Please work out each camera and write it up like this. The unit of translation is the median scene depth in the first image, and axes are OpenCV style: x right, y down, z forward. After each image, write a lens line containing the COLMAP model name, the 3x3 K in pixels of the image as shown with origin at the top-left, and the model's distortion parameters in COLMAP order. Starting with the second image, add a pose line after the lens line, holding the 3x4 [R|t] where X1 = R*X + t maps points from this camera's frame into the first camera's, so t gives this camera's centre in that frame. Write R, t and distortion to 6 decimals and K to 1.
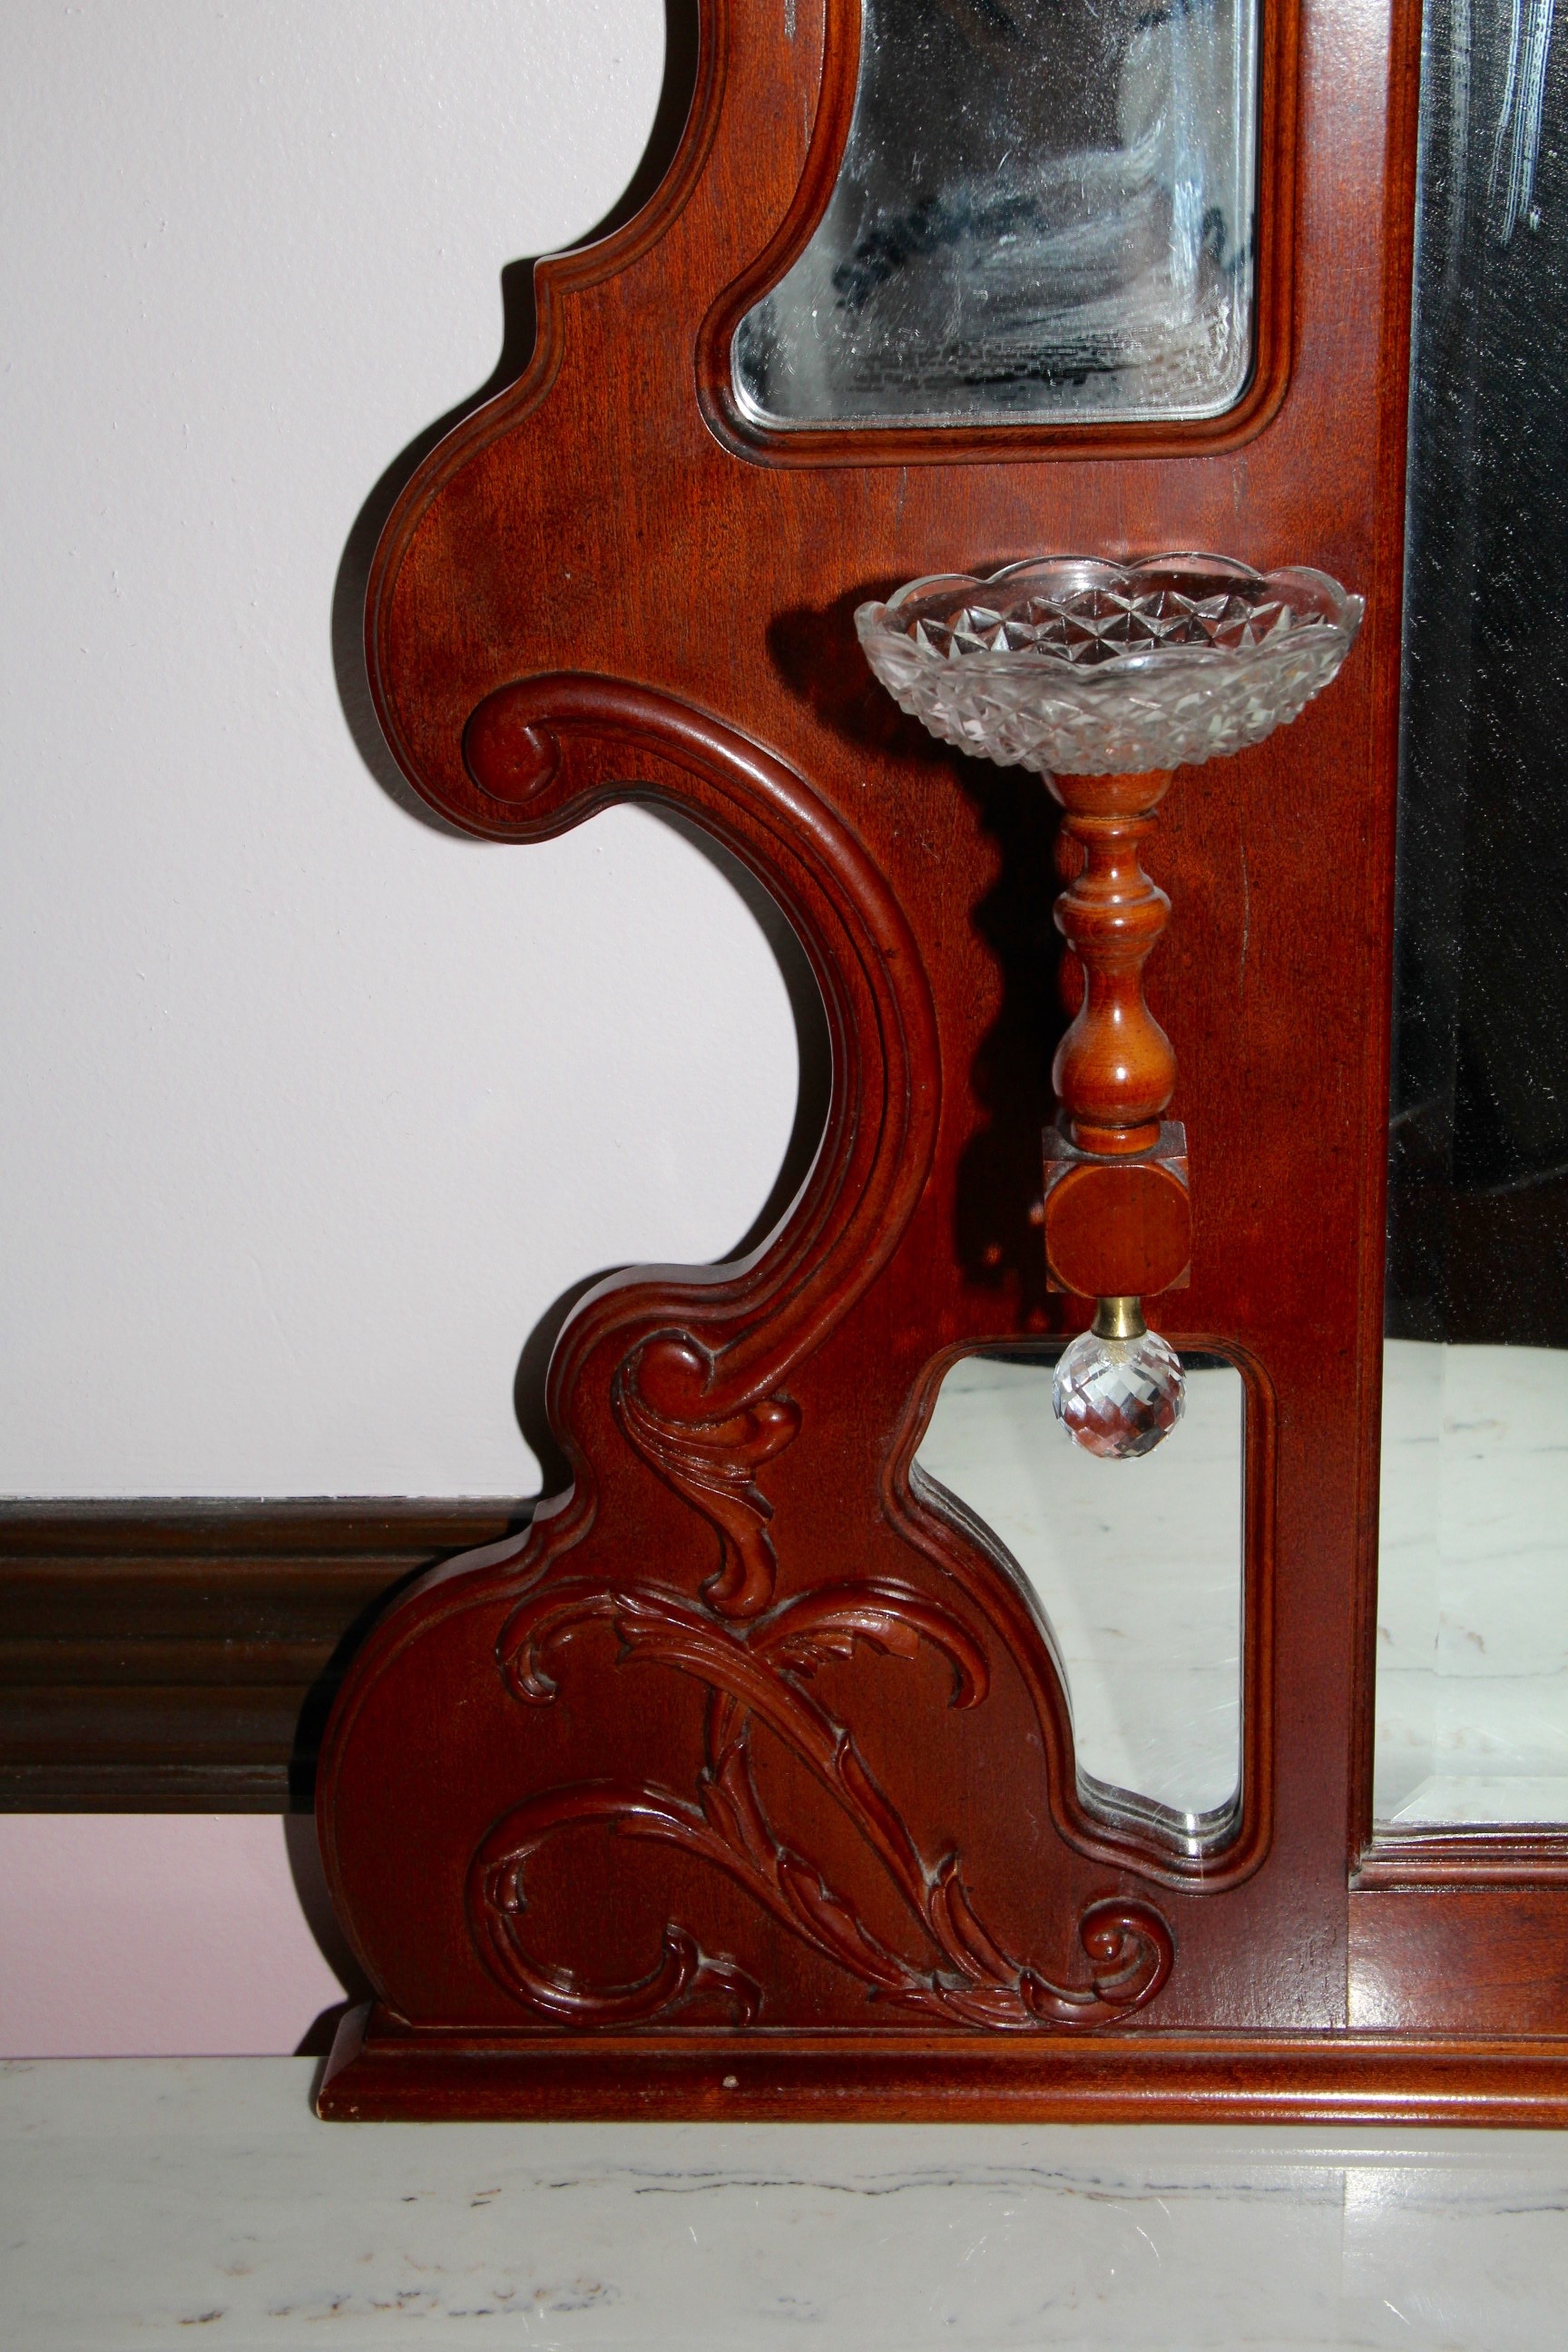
lens RADIAL K [[3696.2, 0, 789.7], [0, 3696.2, 1174.4], [0, 0, 1]] dist [0.106253, 0.000000]
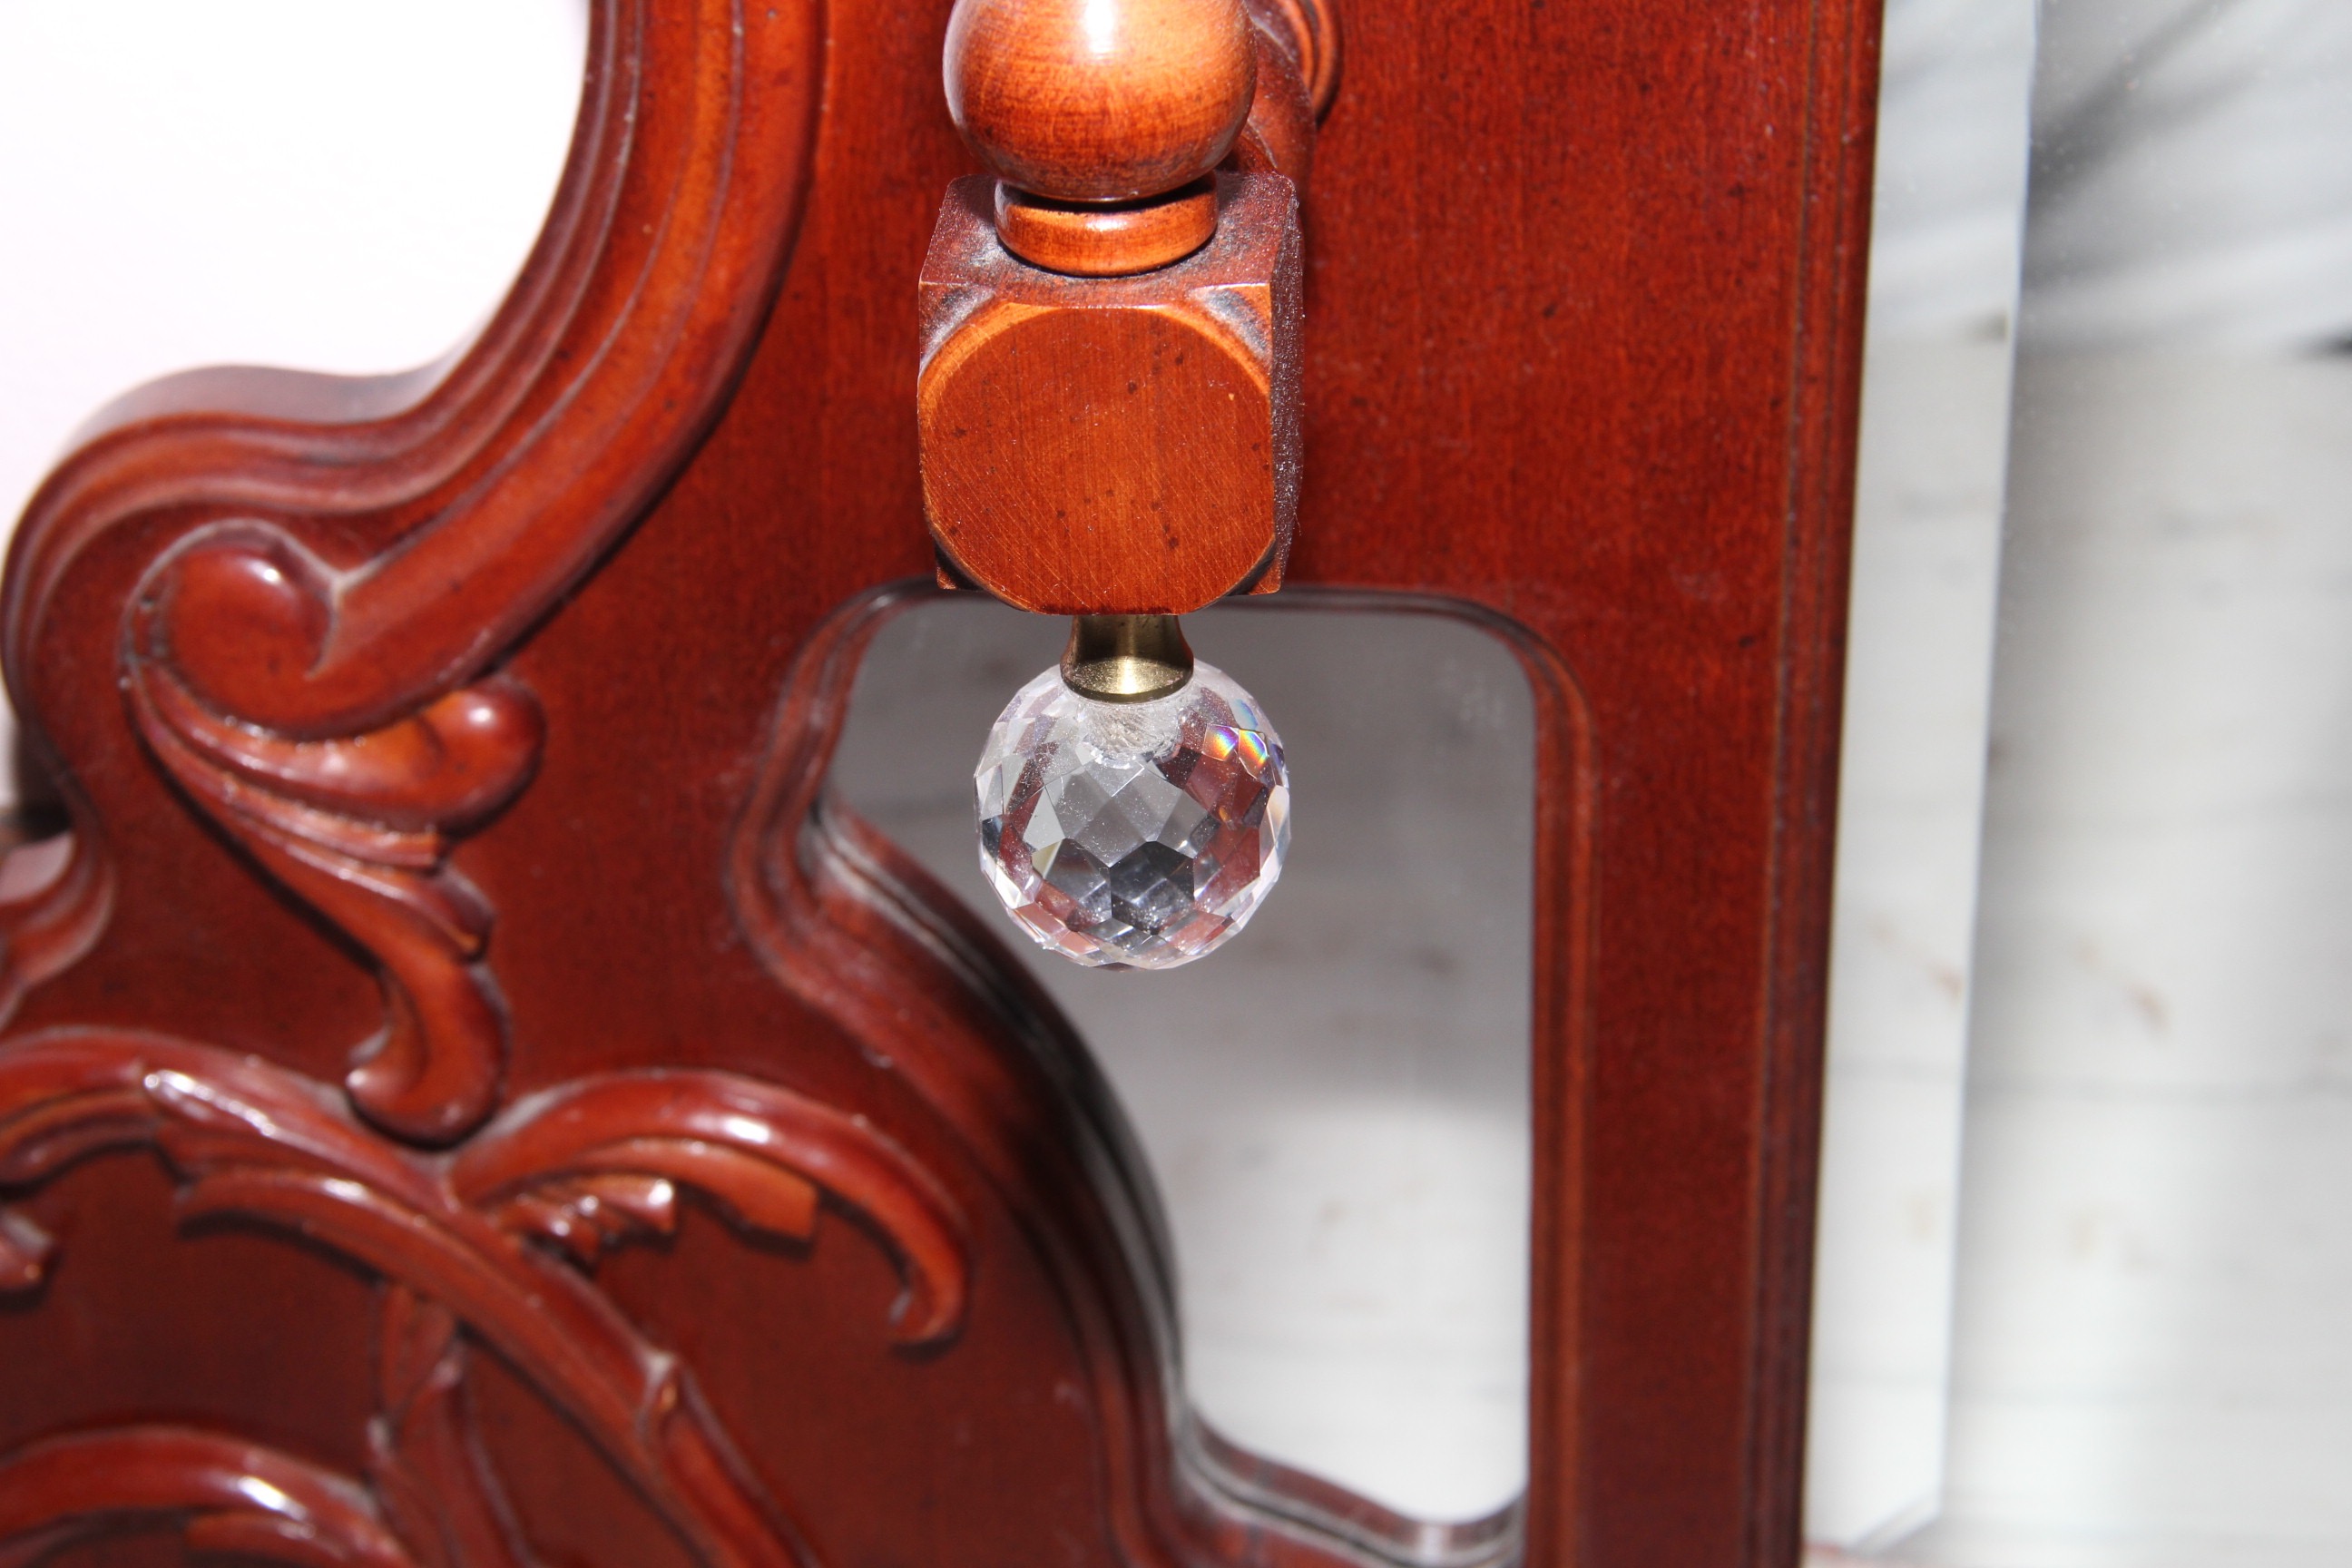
lens RADIAL K [[5443.3, 0, 1172.1], [0, 5443.3, 786.5], [0, 0, 1]] dist [0.223560, 0.000000]
pose [[0.998587, 0.038046, -0.037093, 0.105741], [-0.030548, 0.982244, 0.185105, -0.053174], [0.043477, -0.183710, 0.982018, 0.355213]]
